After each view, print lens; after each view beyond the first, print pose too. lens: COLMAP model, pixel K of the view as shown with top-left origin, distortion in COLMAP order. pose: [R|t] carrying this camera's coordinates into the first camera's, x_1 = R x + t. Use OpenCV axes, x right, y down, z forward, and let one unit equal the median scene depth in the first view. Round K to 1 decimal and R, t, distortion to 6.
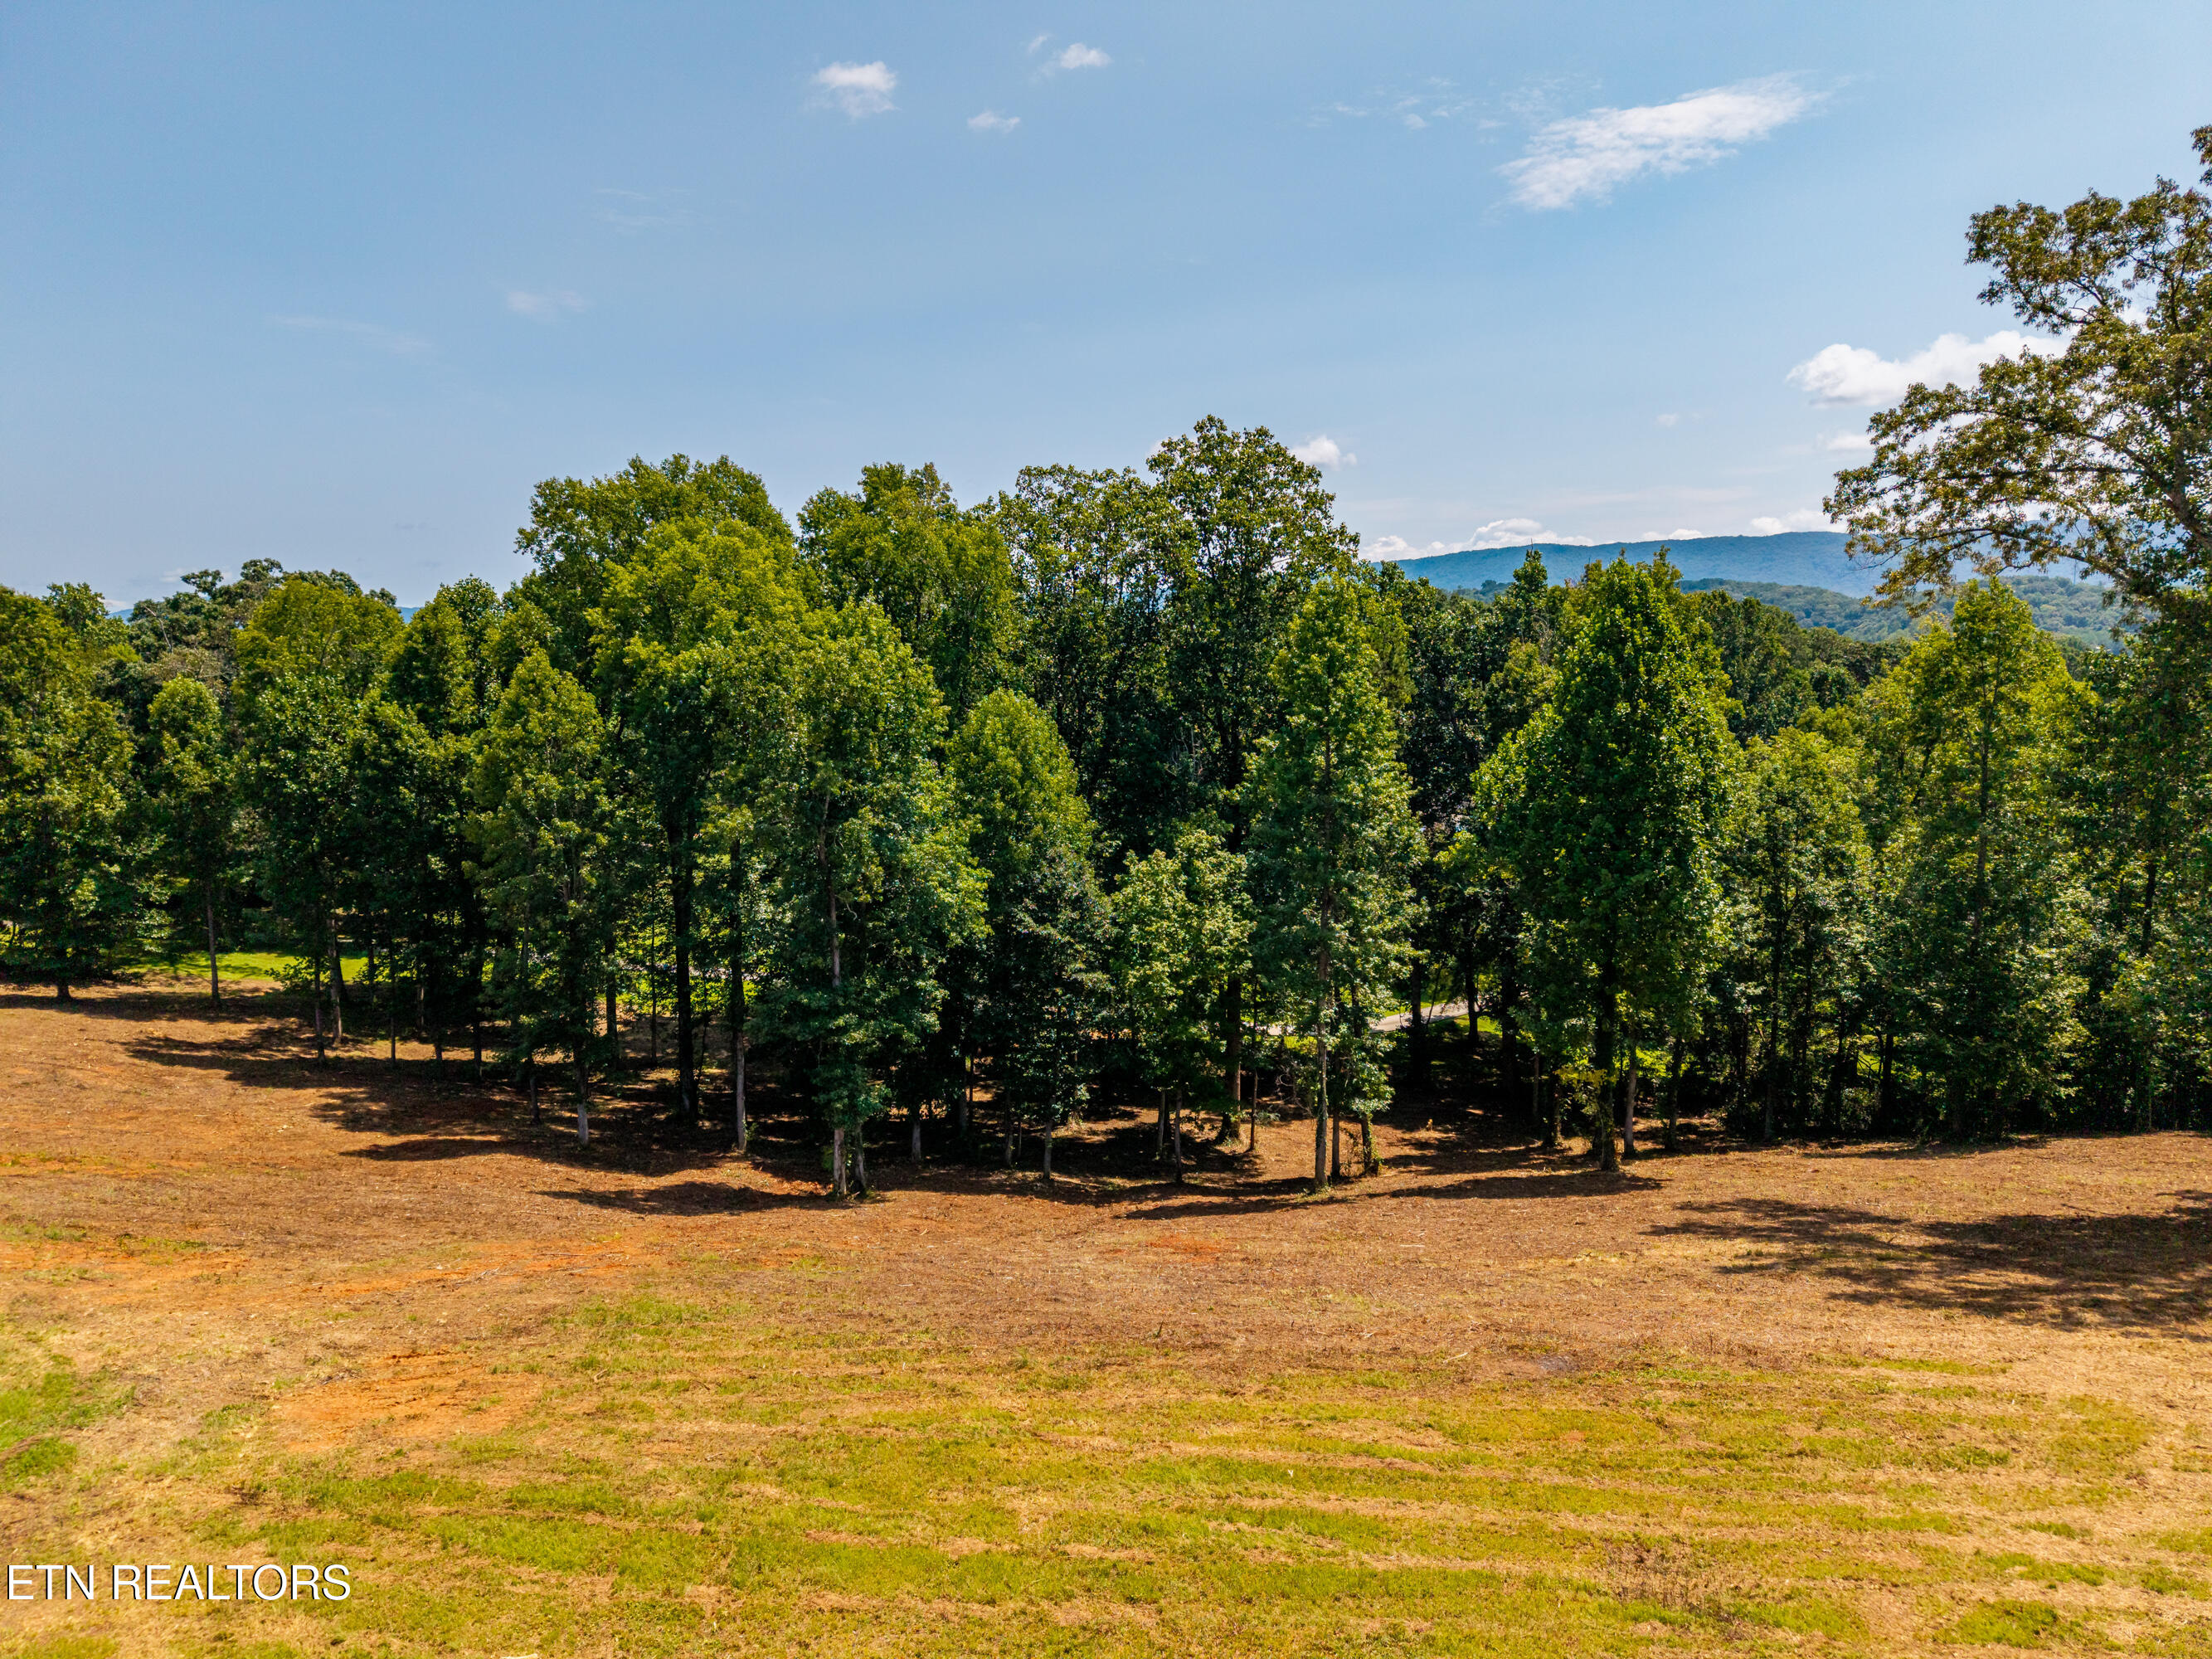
lens RADIAL K [[1480.9, 0, 1101.9], [0, 1480.9, 788.8], [0, 0, 1]] dist [0.025840, -0.002892]
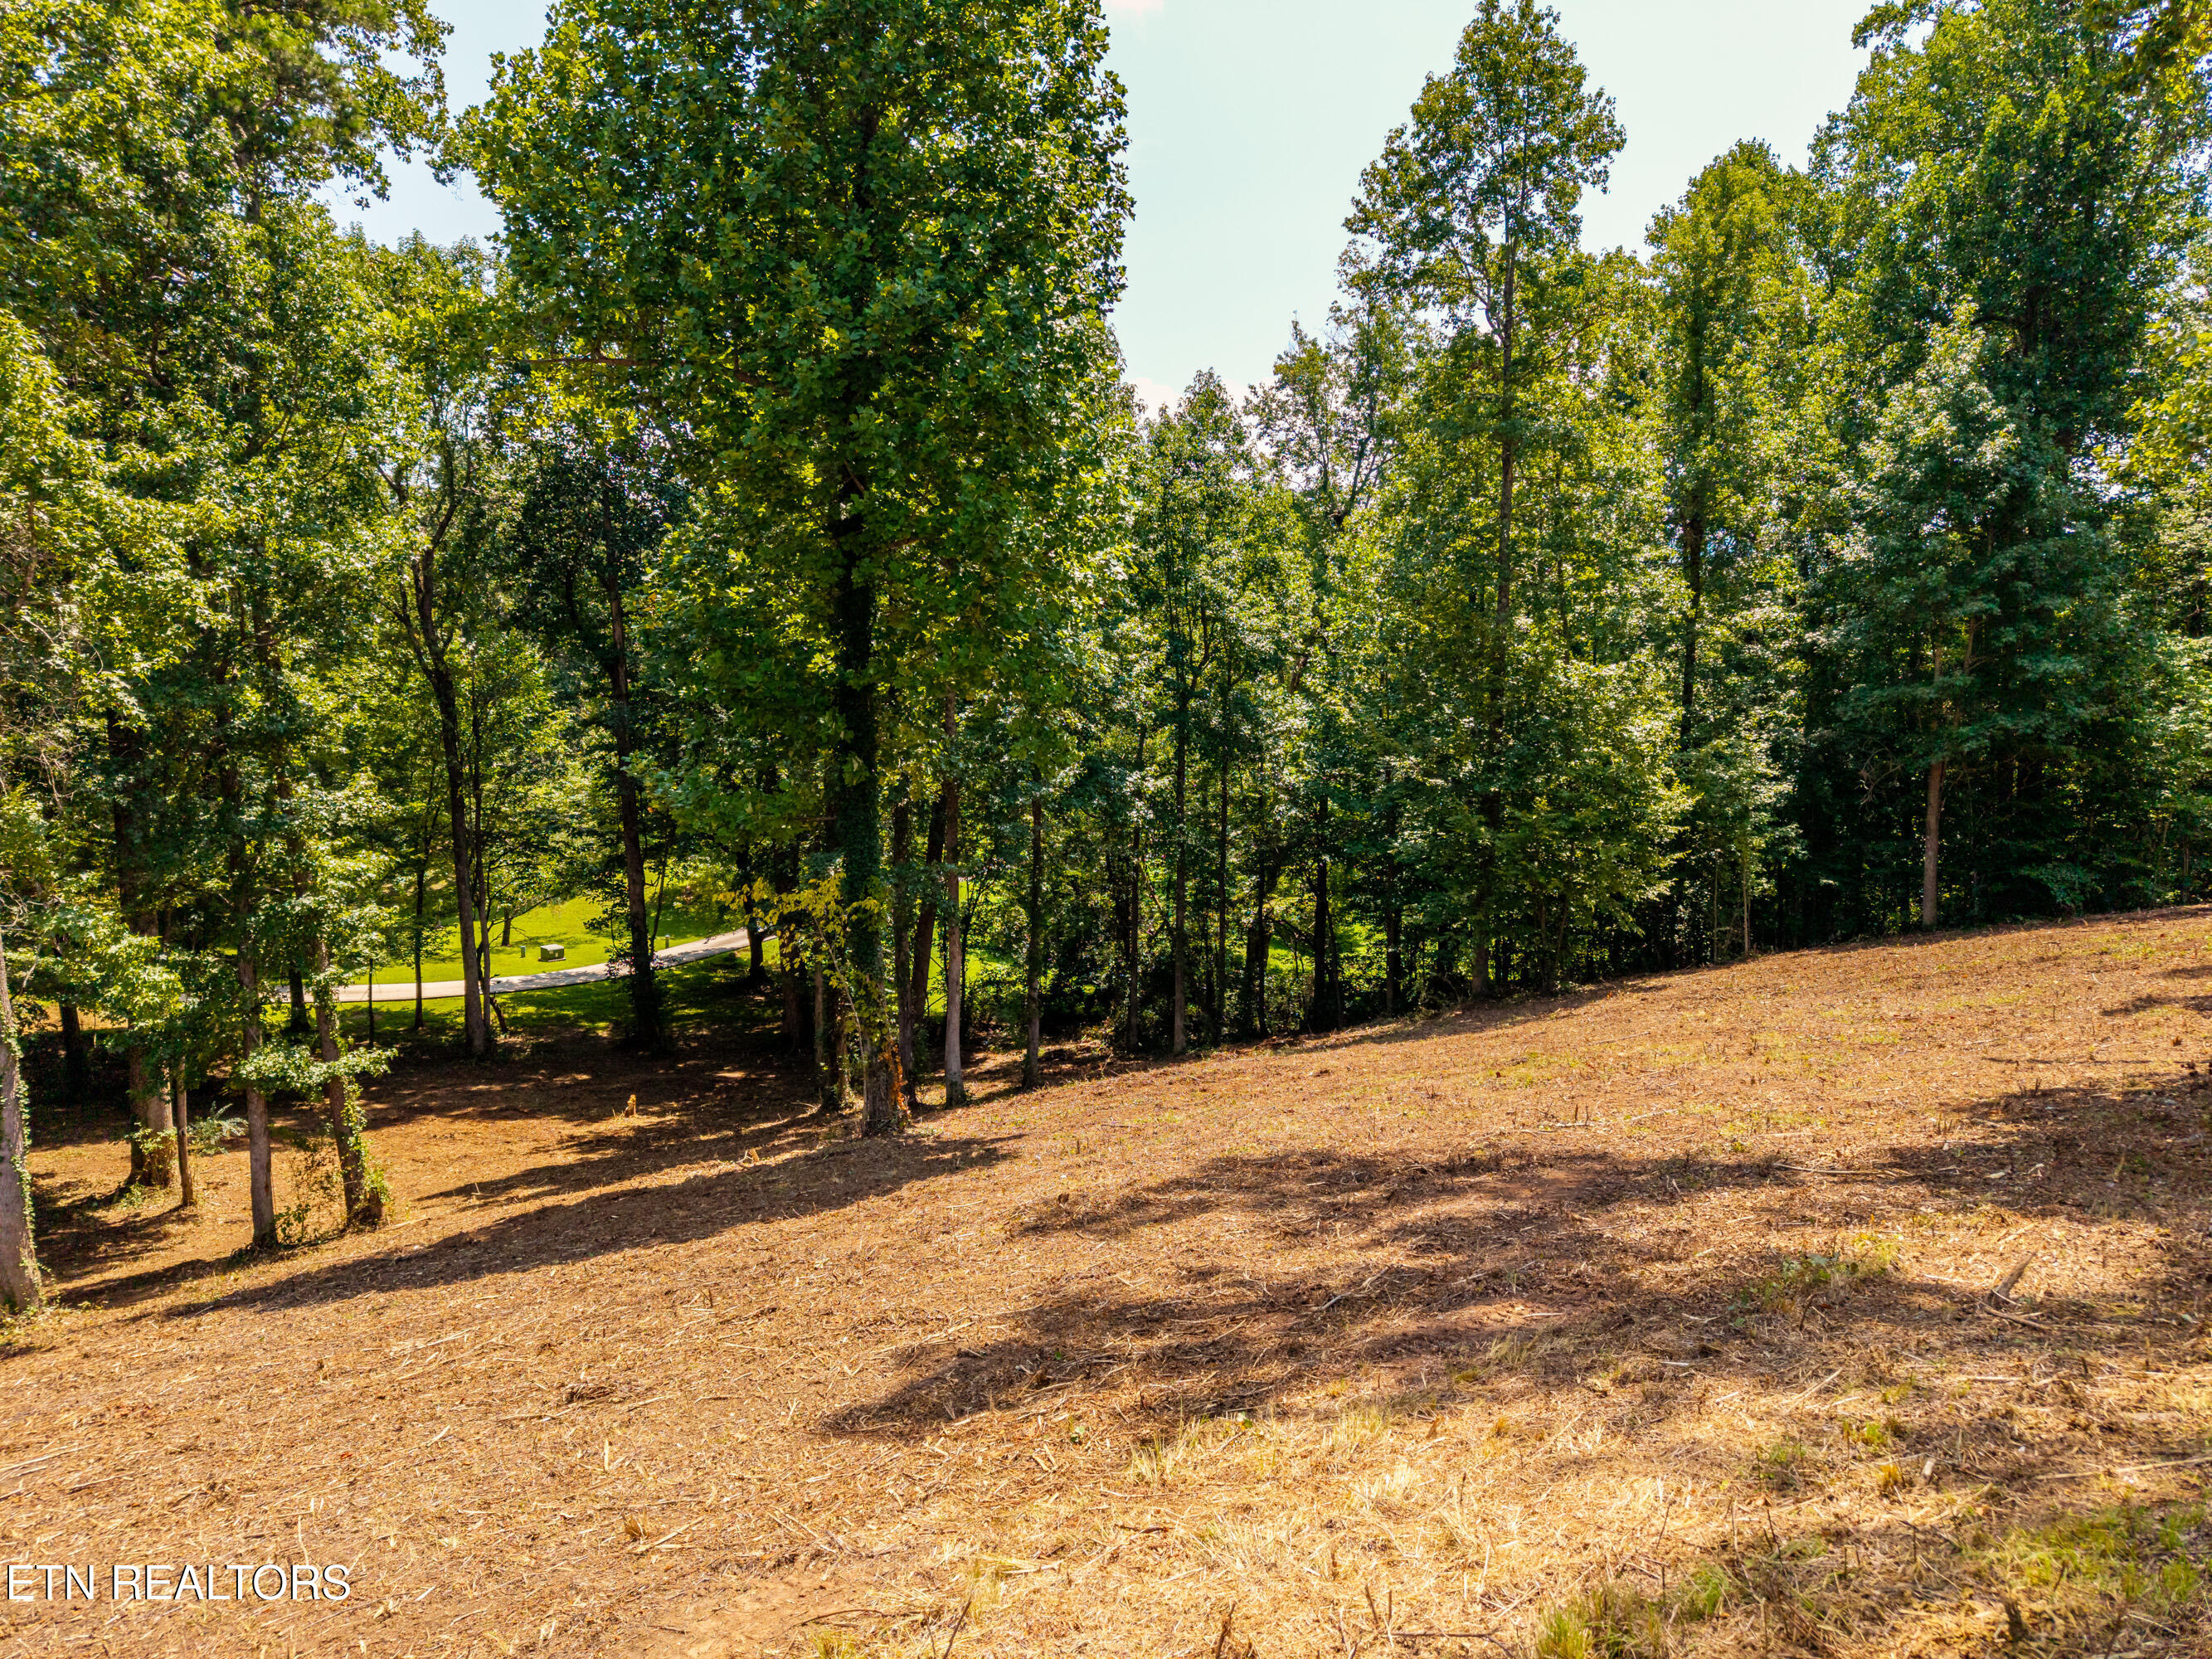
lens RADIAL K [[1443.1, 0, 1106.0], [0, 1443.1, 829.5], [0, 0, 1]] dist [0.069385, -0.062546]
pose [[0.914660, -0.053057, 0.400727, 0.228083], [0.044490, 0.998539, 0.030660, 0.153171], [-0.401769, -0.010215, 0.915684, 0.575363]]
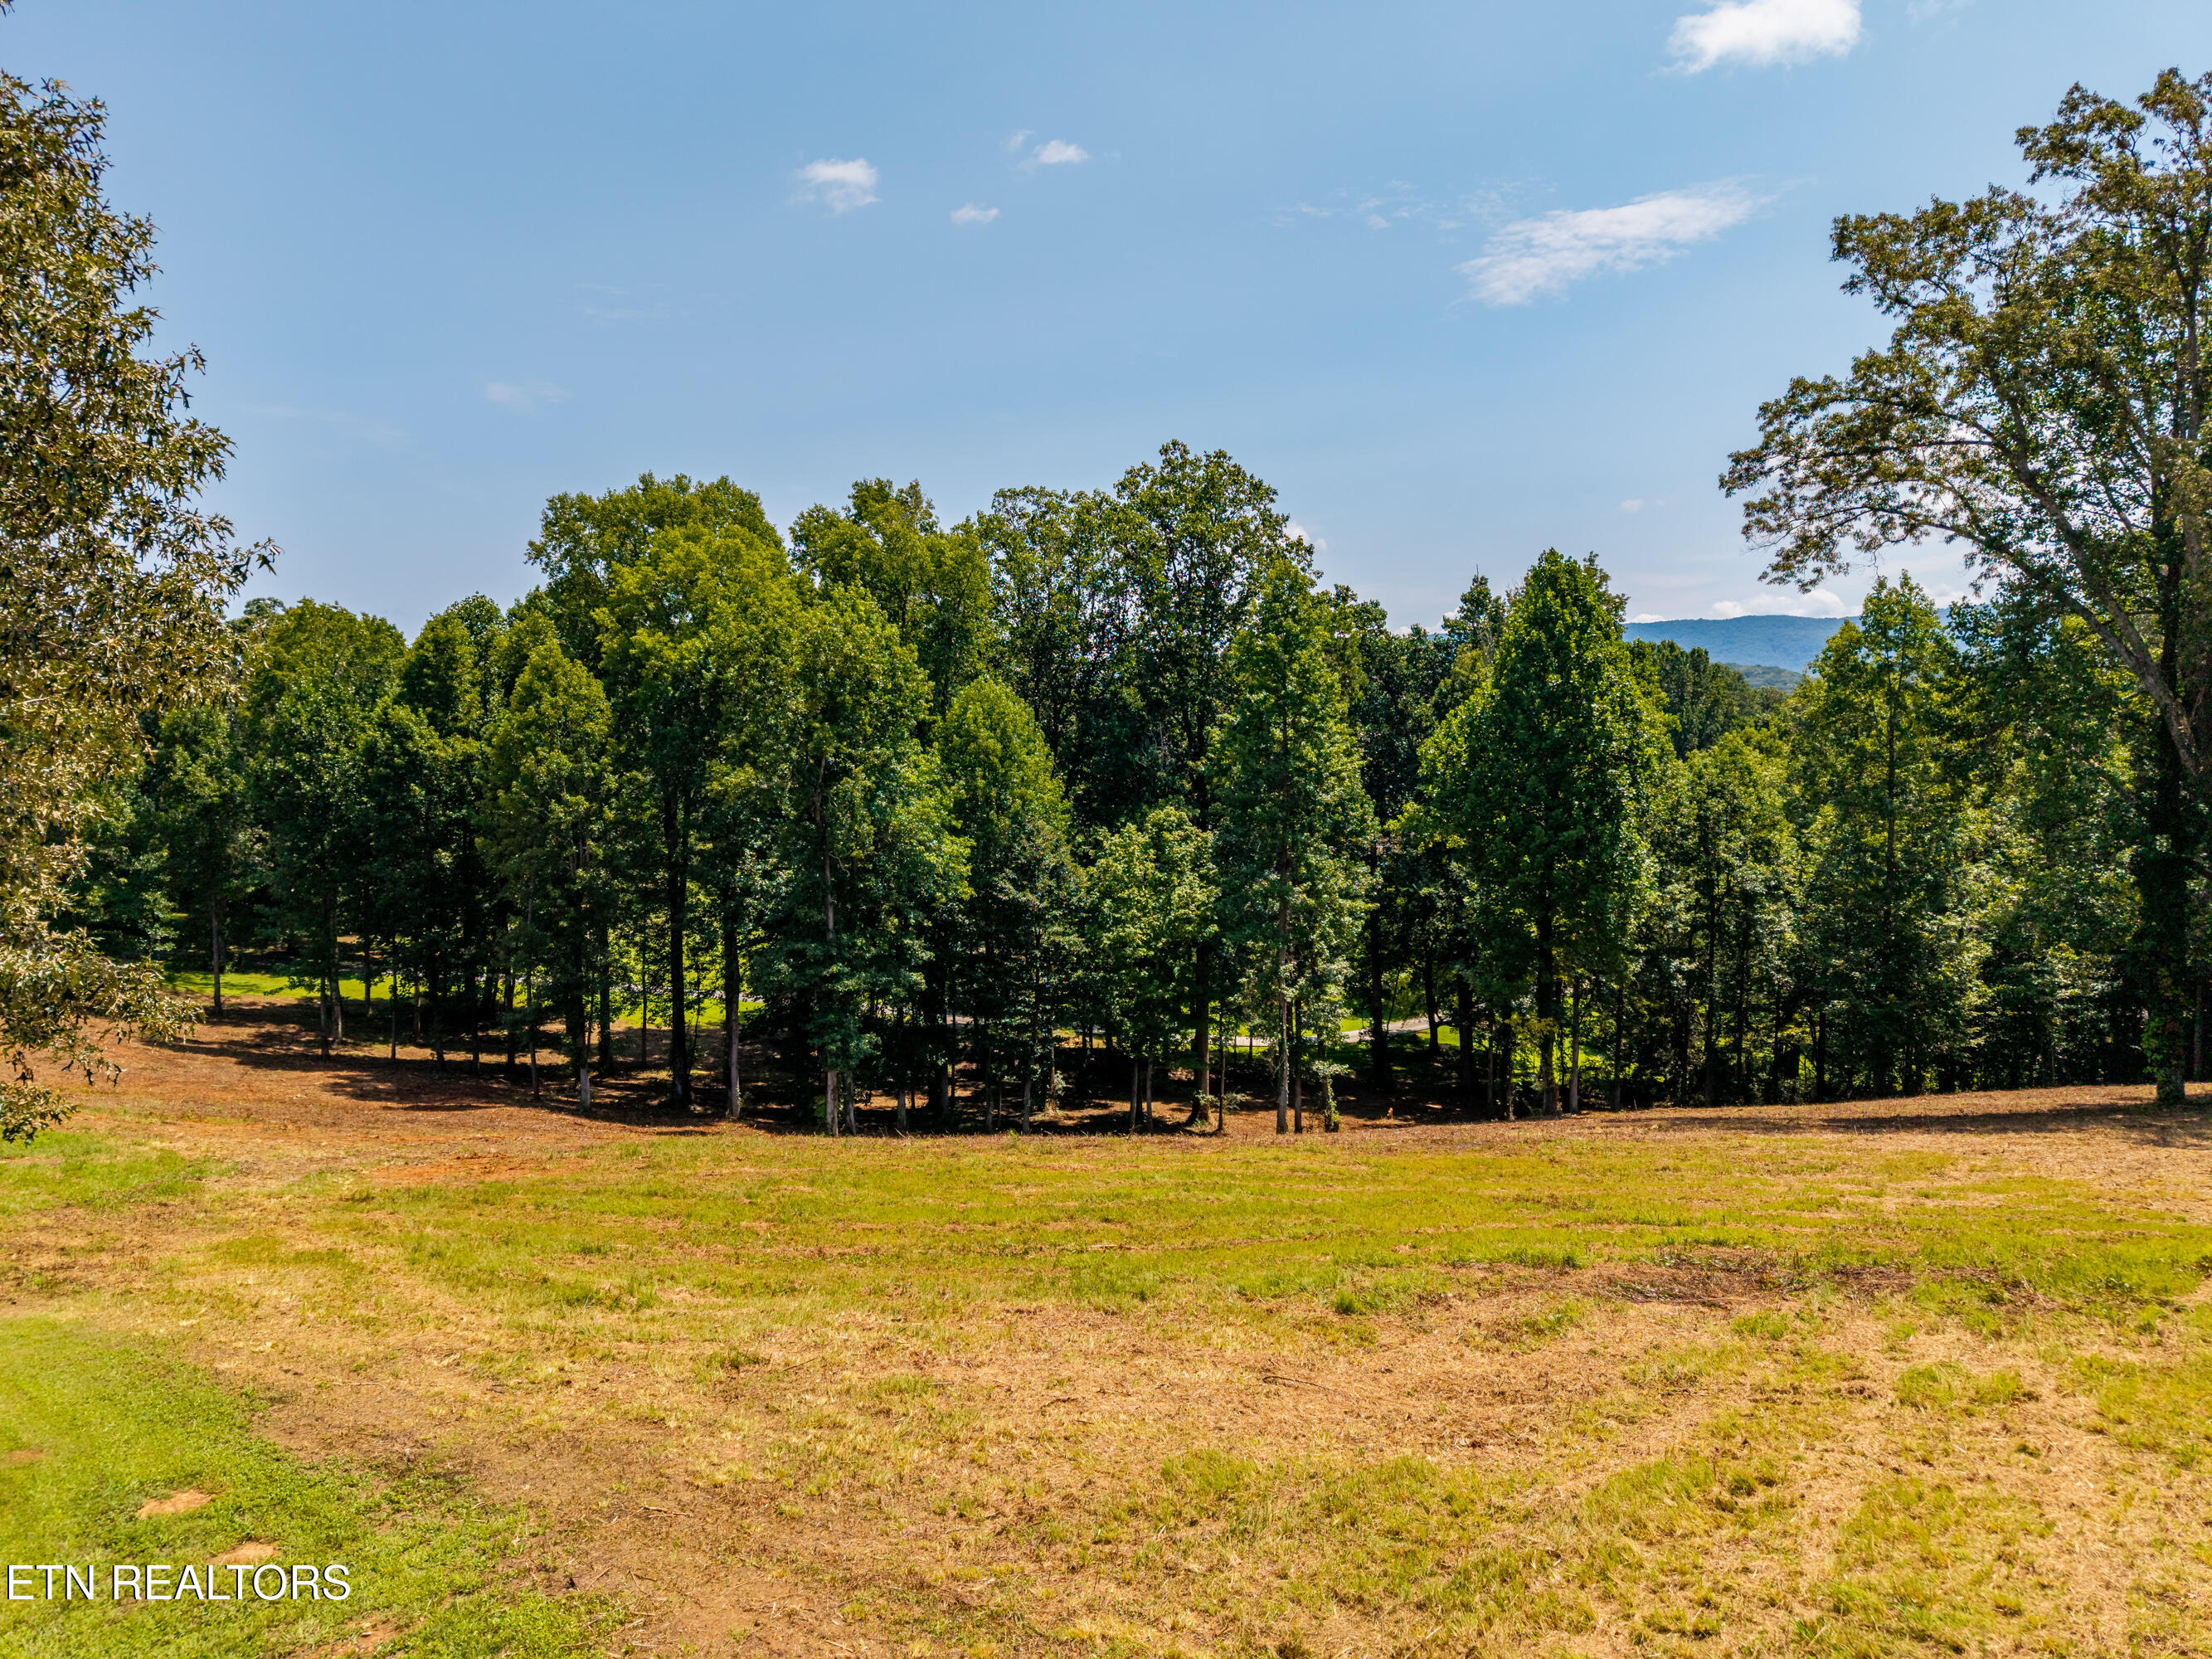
lens RADIAL K [[1480.9, 0, 1101.9], [0, 1480.9, 788.8], [0, 0, 1]] dist [0.025840, -0.002892]
pose [[0.999827, -0.003176, 0.018348, -0.001440], [0.004208, 0.998395, -0.056470, 0.075583], [-0.018139, 0.056537, 0.998236, -0.071319]]
